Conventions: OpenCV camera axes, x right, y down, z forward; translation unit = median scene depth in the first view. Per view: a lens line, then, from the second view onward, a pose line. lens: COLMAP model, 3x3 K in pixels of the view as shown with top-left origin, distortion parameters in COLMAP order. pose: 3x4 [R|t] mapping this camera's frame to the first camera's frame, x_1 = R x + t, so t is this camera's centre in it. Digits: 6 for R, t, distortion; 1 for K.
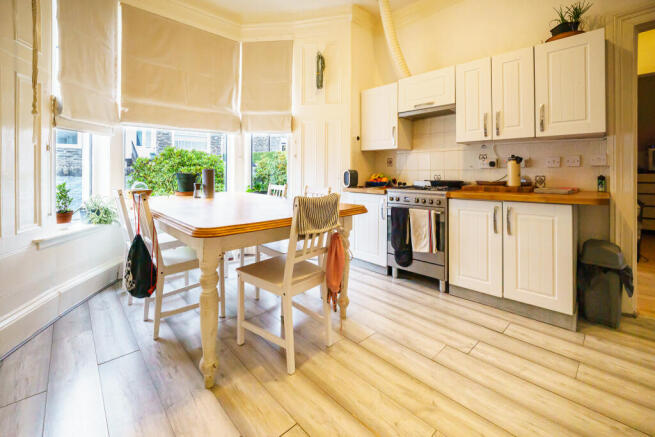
lens RADIAL K [[276.3, 0, 329.4], [0, 276.3, 208.9], [0, 0, 1]] dist [0.000247, 0.000229]
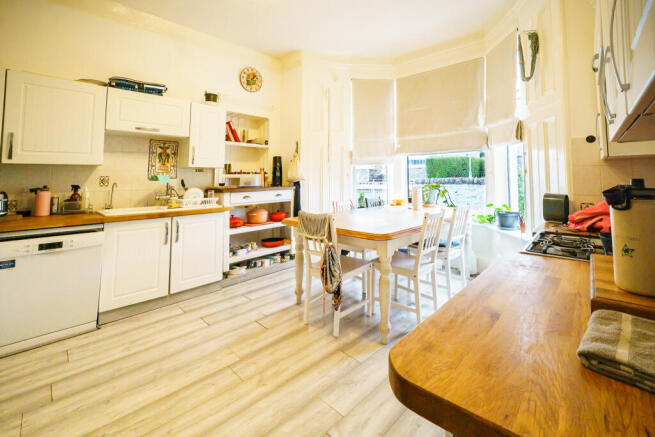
lens RADIAL K [[276.3, 0, 329.4], [0, 276.3, 208.9], [0, 0, 1]] dist [0.000247, 0.000229]
pose [[0.059588, 0.113425, -0.991758, 1.034390], [-0.139481, 0.984723, 0.104240, -0.163844], [0.988430, 0.132120, 0.074499, 0.733439]]
